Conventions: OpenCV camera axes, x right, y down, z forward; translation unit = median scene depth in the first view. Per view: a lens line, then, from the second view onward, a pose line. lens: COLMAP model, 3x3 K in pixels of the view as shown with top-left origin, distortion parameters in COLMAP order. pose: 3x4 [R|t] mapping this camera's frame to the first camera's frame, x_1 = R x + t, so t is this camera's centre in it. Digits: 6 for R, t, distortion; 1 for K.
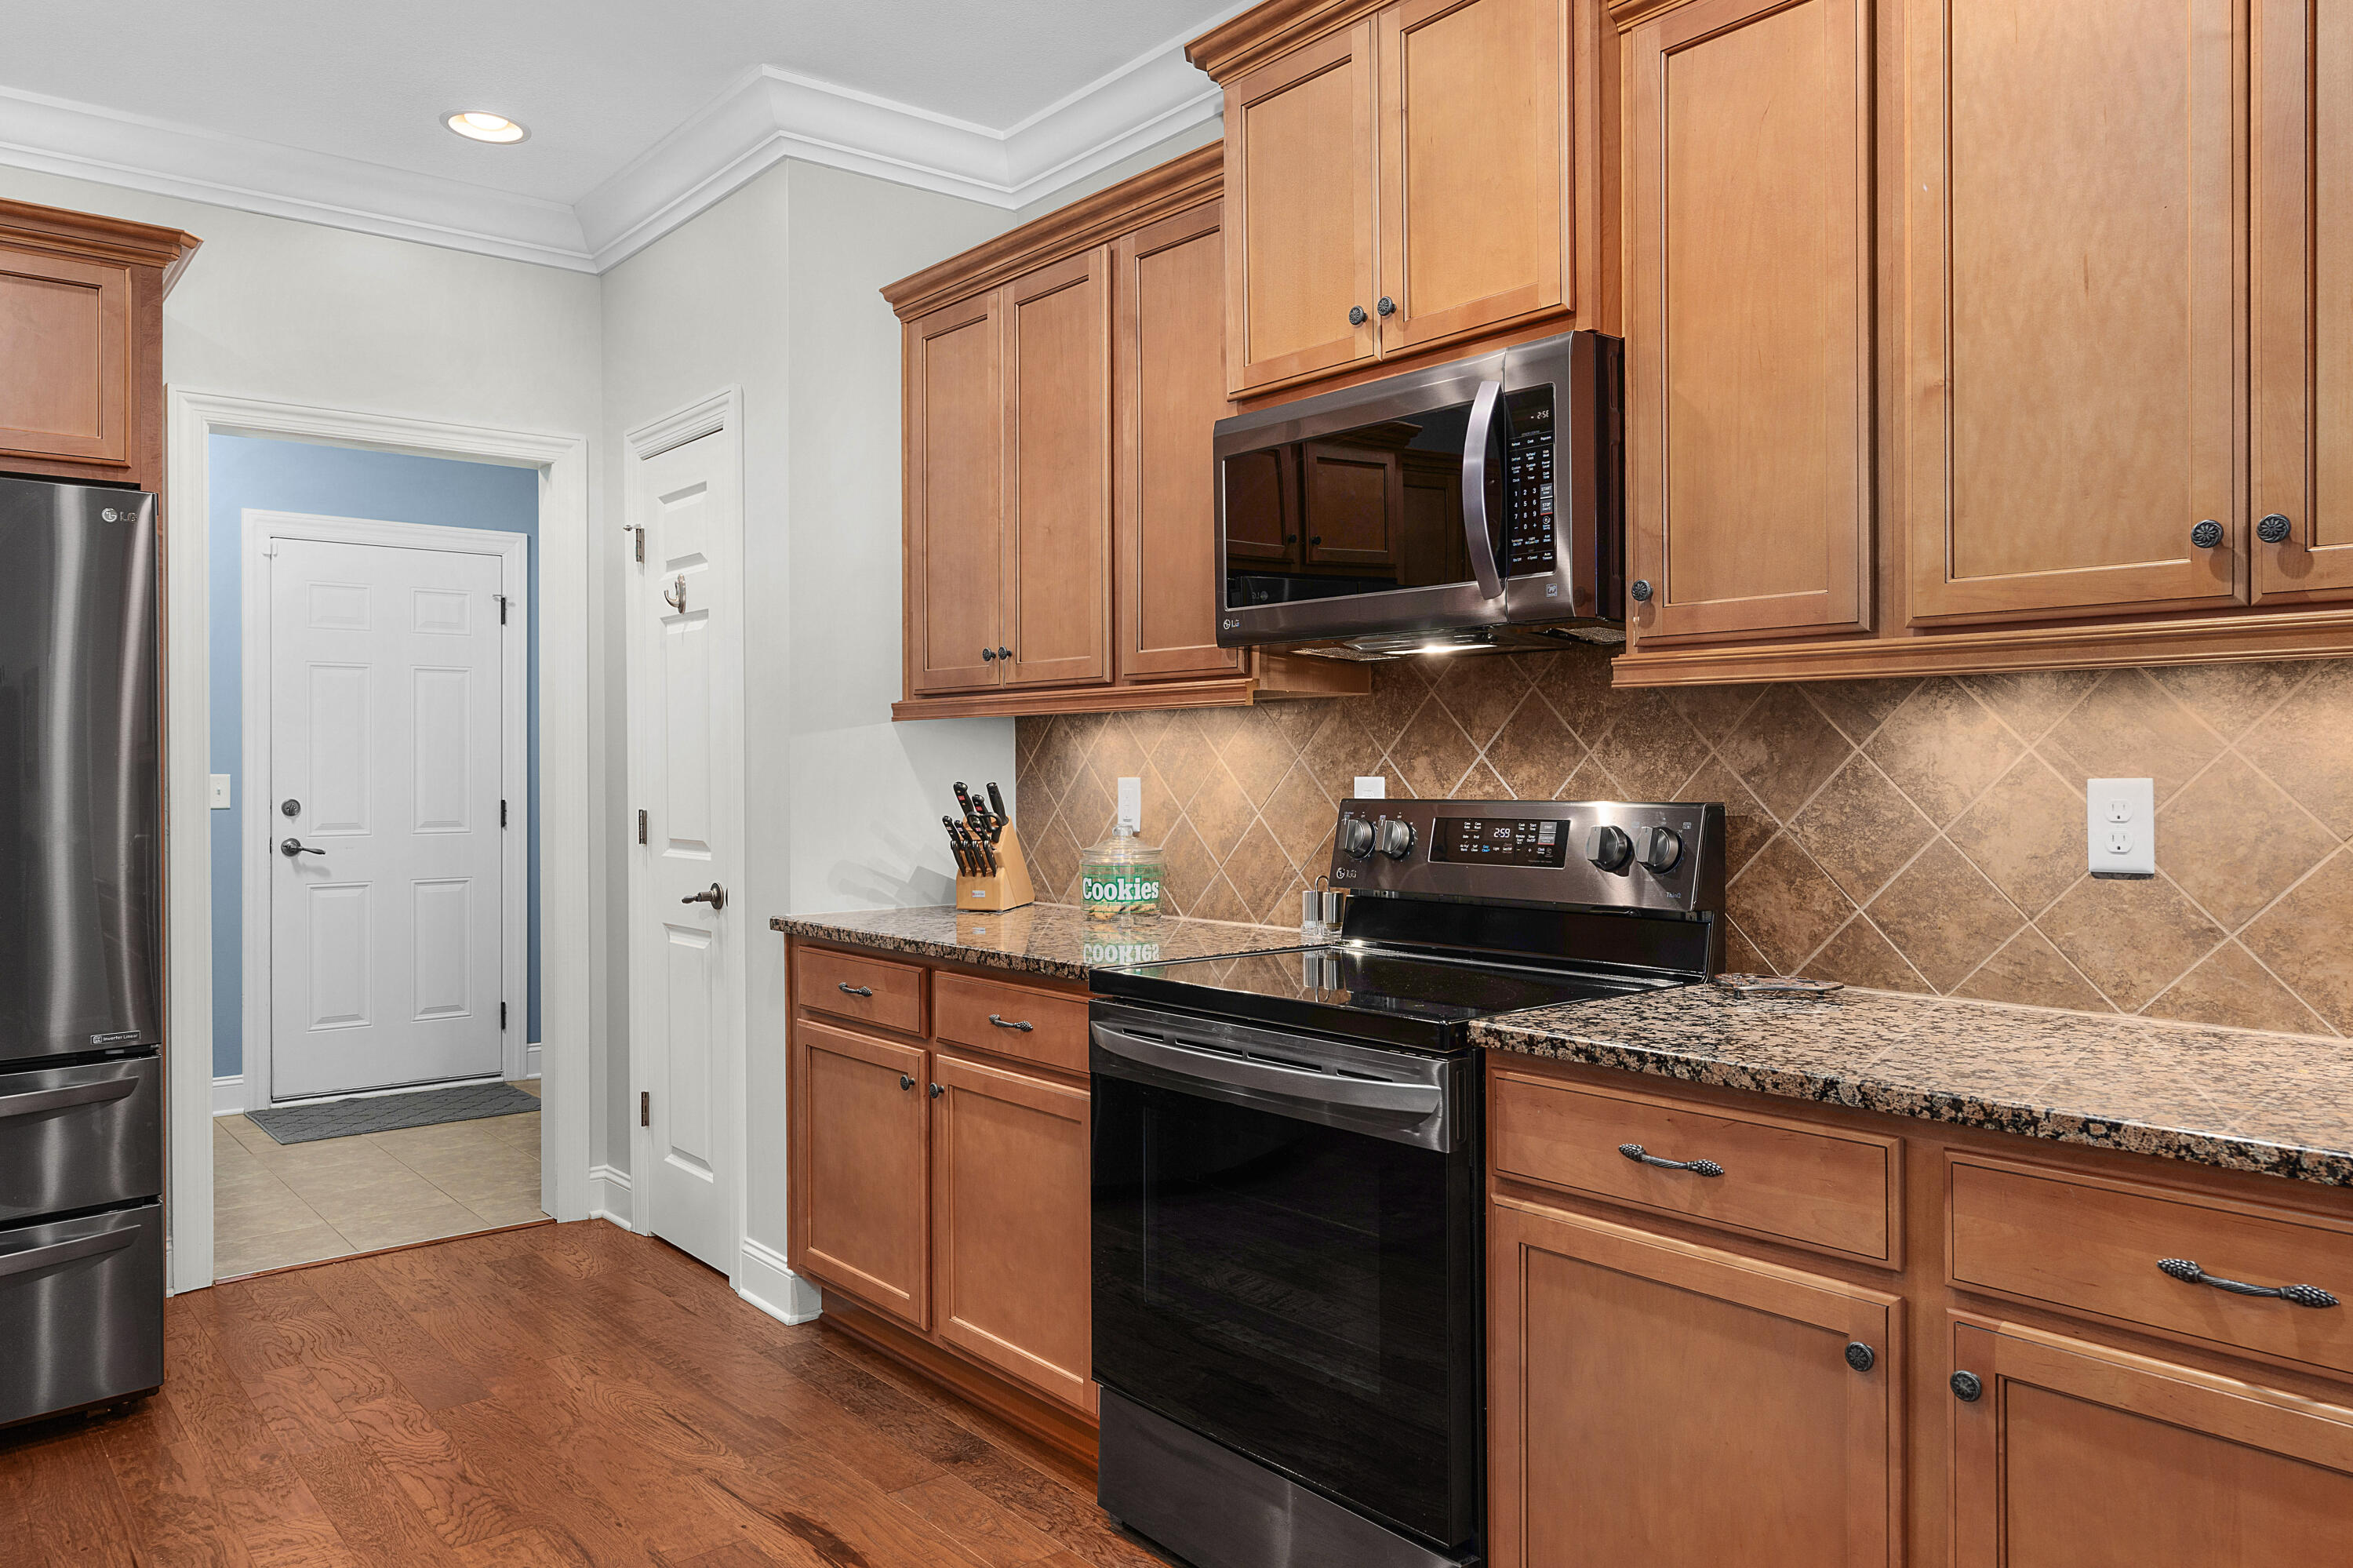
lens RADIAL K [[1614.6, 0, 1174.2], [0, 1614.6, 755.4], [0, 0, 1]] dist [0.000108, 0.000755]
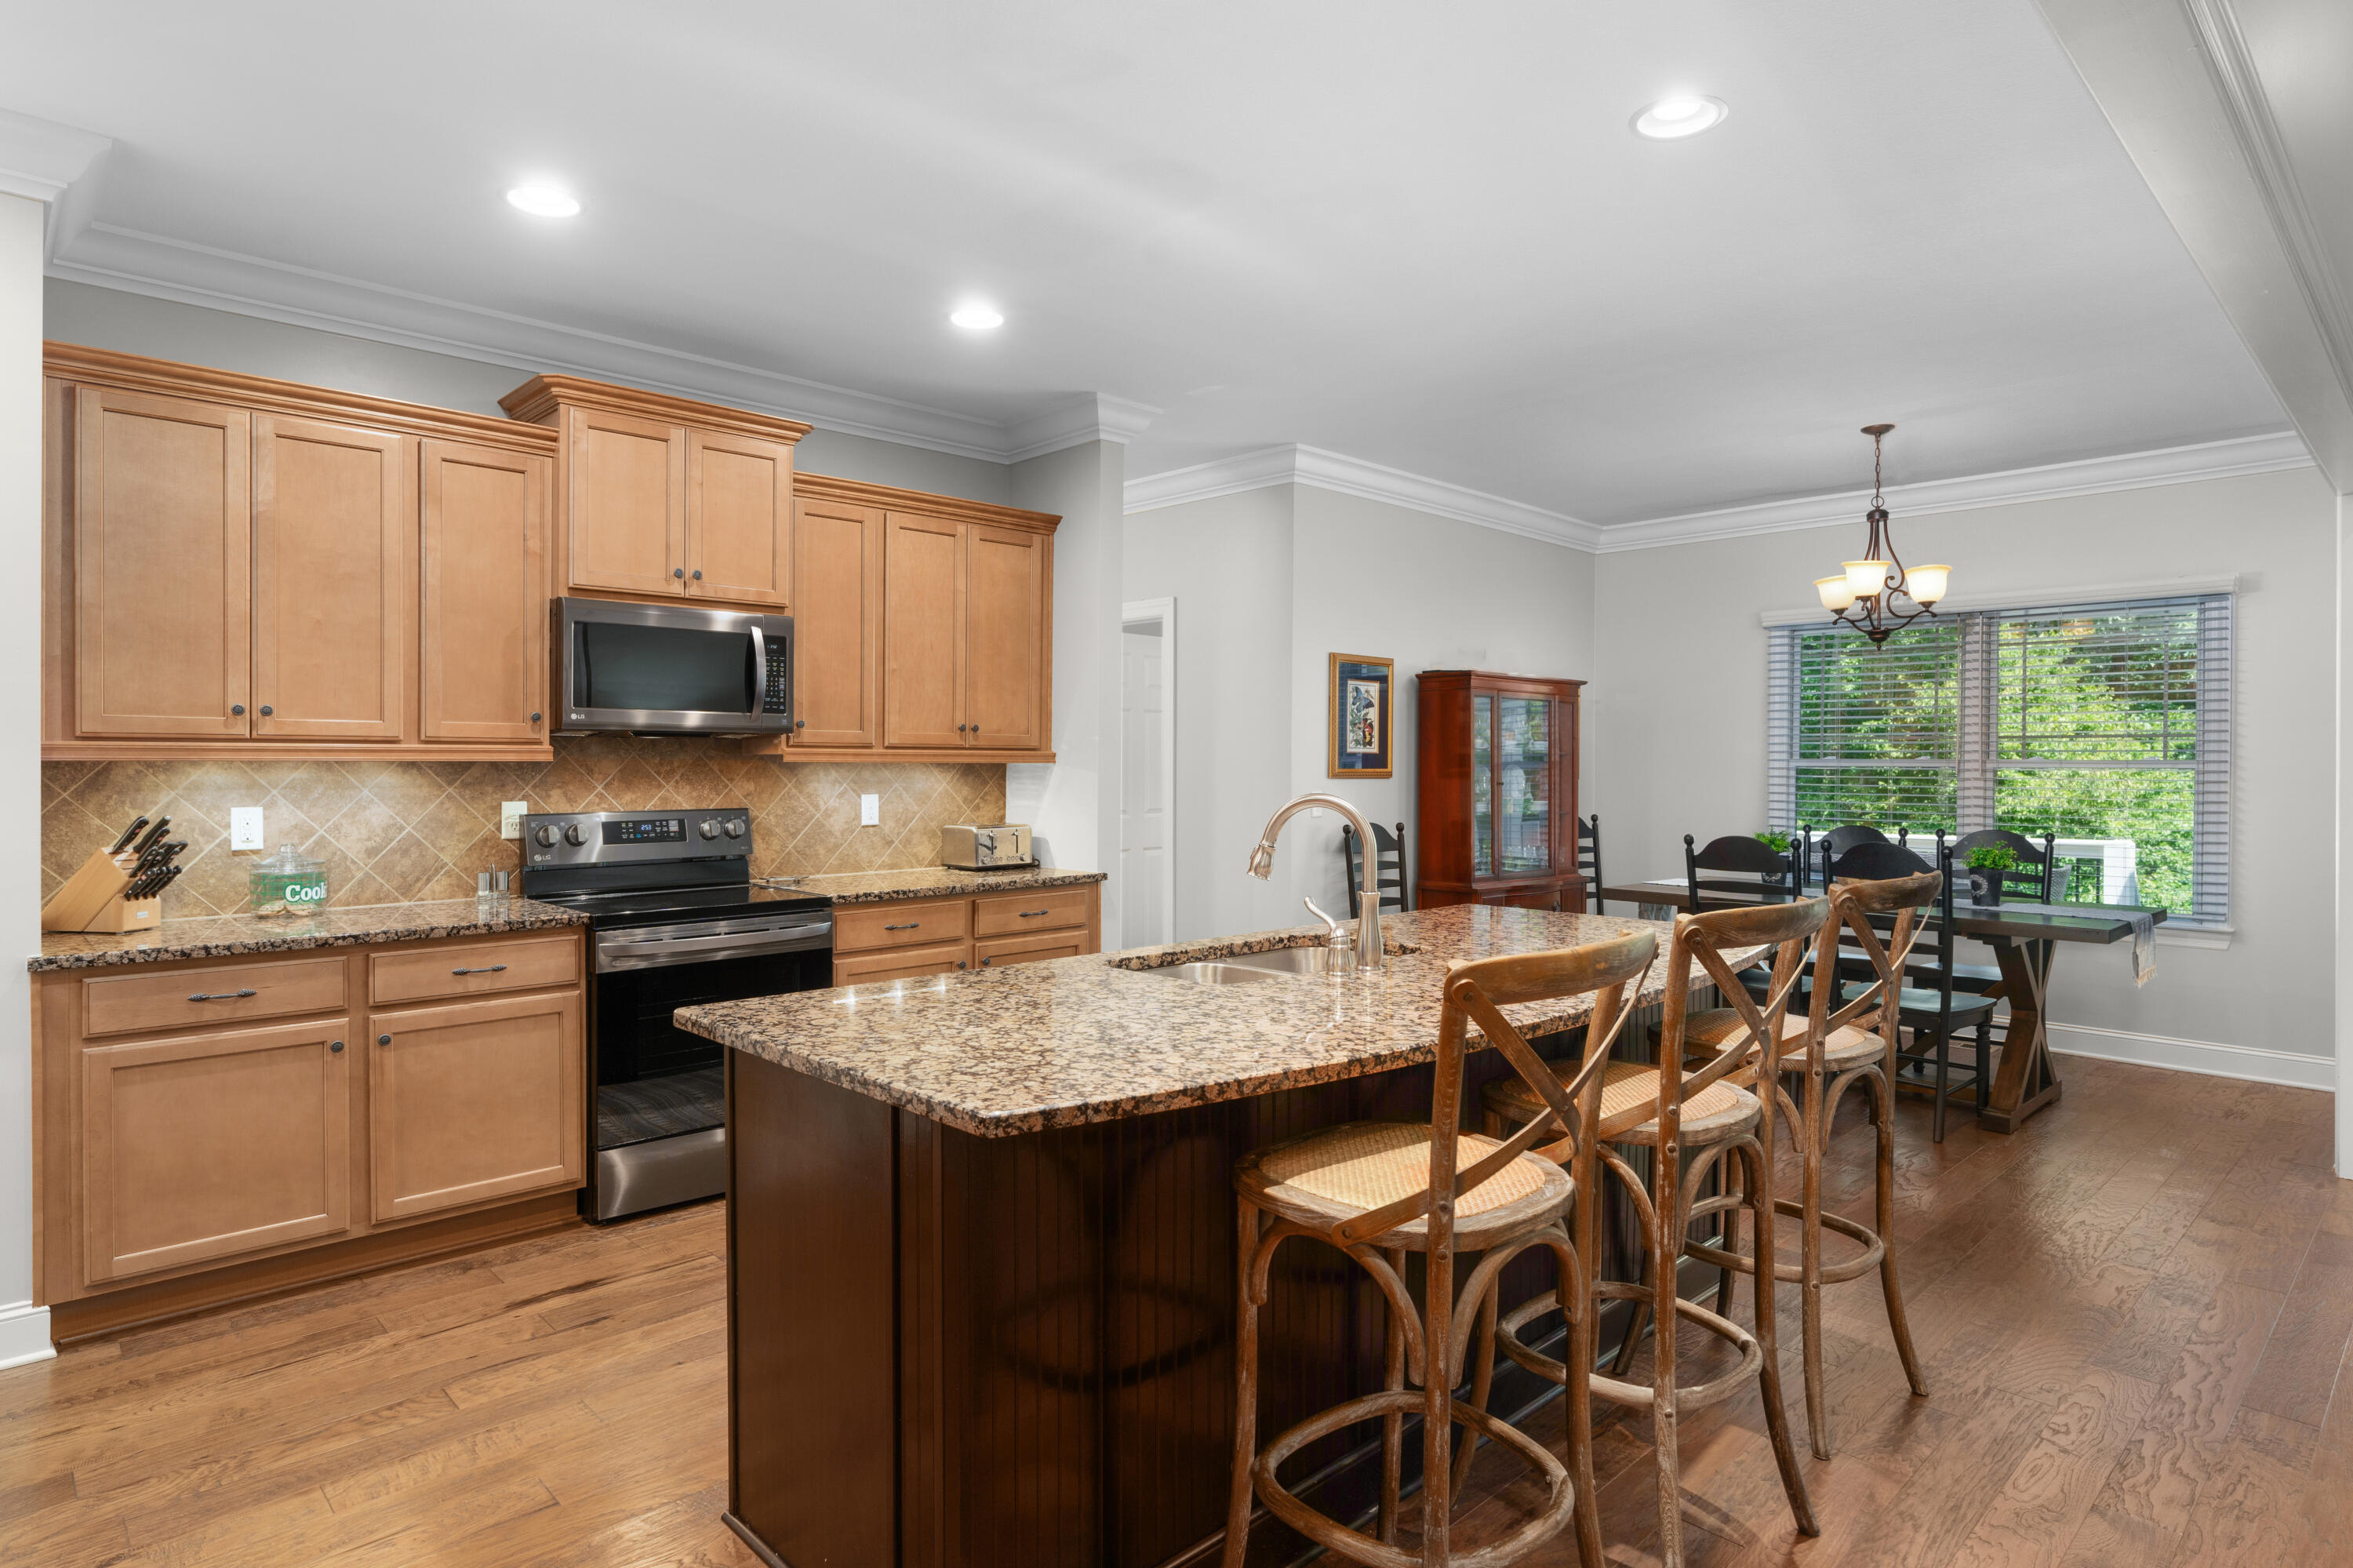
lens RADIAL K [[1254.8, 0, 1111.9], [0, 1254.8, 773.9], [0, 0, 1]] dist [0.001234, 0.000455]
pose [[-0.040521, -0.005468, 0.999164, -1.274609], [-0.008884, 0.999947, 0.005112, -0.029027], [-0.999139, -0.008670, -0.040568, 0.446672]]
